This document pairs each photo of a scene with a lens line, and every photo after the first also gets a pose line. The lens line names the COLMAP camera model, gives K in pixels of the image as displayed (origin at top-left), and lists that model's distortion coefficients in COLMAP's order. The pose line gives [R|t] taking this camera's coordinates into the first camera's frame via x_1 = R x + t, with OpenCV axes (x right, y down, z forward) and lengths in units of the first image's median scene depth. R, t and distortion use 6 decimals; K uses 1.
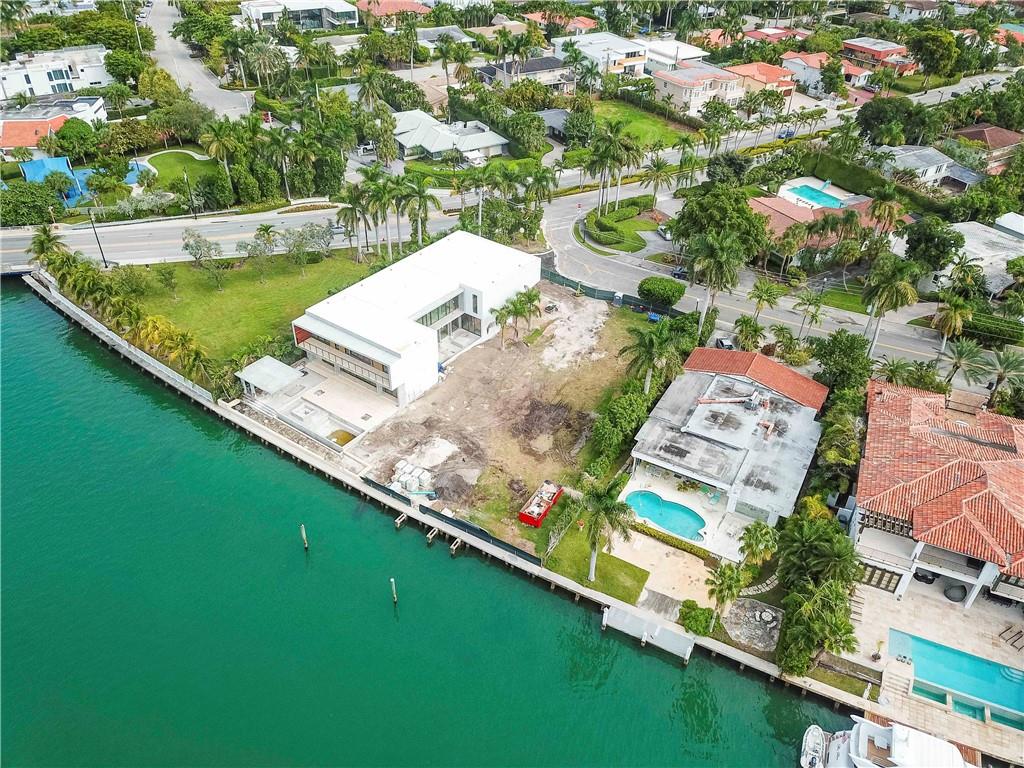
lens RADIAL K [[795.8, 0, 512.0], [0, 795.8, 384.0], [0, 0, 1]] dist [0.024879, 0.003486]
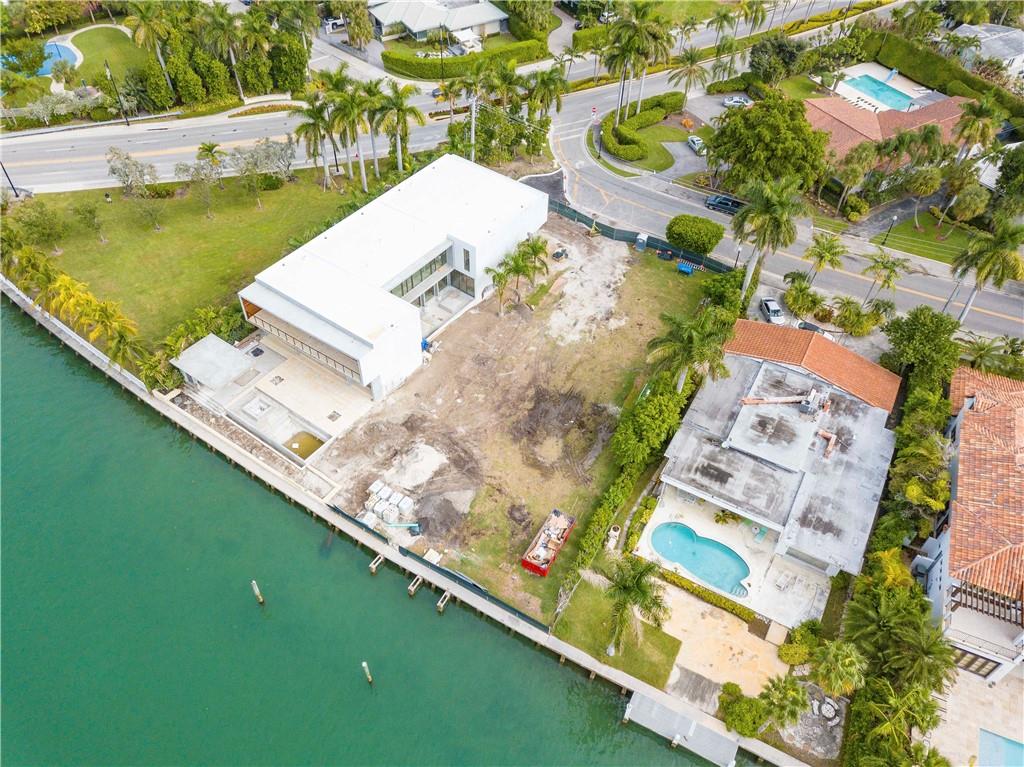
lens RADIAL K [[795.8, 0, 512.0], [0, 795.8, 383.5], [0, 0, 1]] dist [0.024879, 0.003486]
pose [[0.999998, 0.000797, 0.001580, -0.001780], [-0.001073, 0.983067, 0.183246, -0.130712], [-0.001407, -0.183247, 0.983066, 0.186586]]
